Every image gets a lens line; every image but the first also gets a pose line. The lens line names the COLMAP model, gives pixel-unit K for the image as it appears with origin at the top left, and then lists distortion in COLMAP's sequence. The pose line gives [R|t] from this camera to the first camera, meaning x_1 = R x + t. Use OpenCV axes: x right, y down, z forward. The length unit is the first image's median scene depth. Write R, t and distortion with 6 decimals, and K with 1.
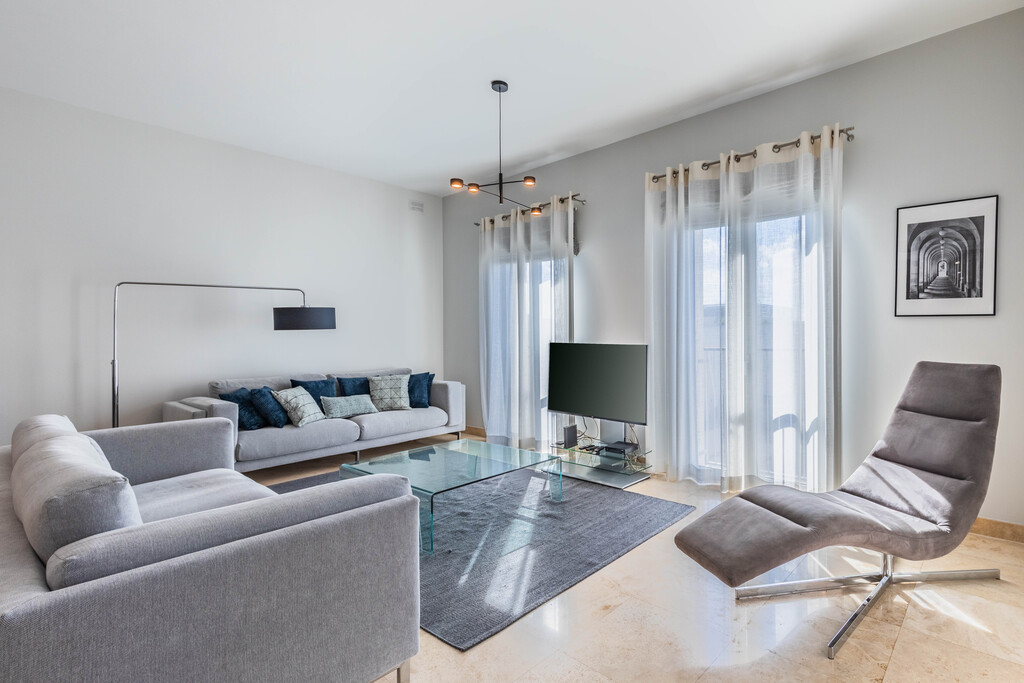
lens RADIAL K [[465.6, 0, 547.9], [0, 465.6, 336.6], [0, 0, 1]] dist [0.003361, 0.000249]
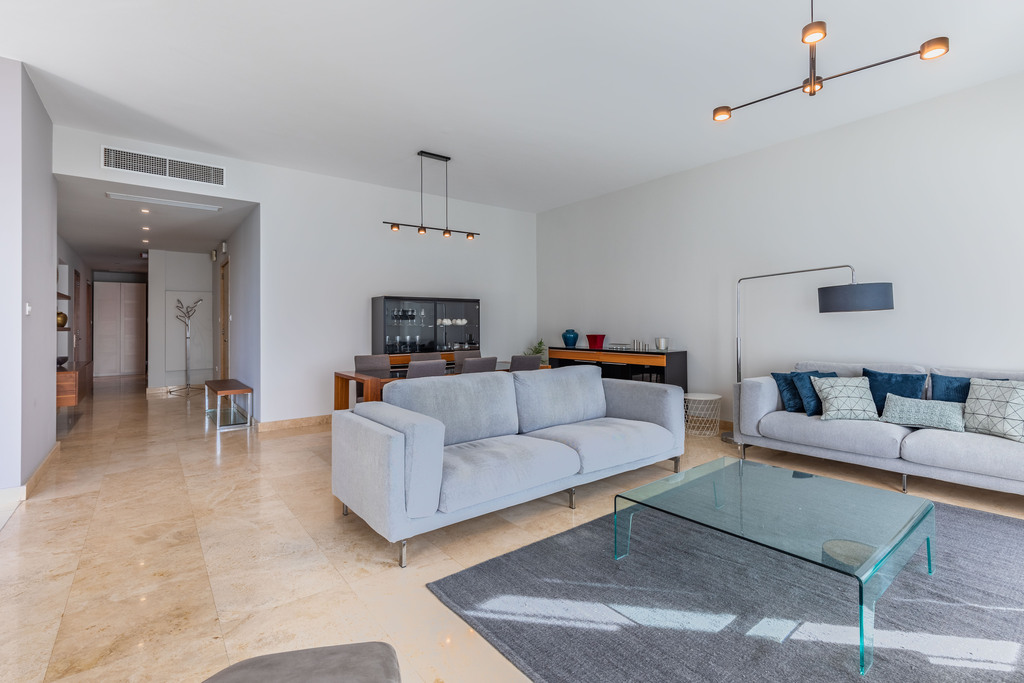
lens RADIAL K [[465.6, 0, 573.5], [0, 465.6, 316.6], [0, 0, 1]] dist [0.003361, 0.000249]
pose [[-0.058781, -0.007680, -0.998241, 0.396407], [0.008396, 0.999931, -0.008188, -0.002055], [0.998236, -0.008862, -0.058712, 0.575888]]
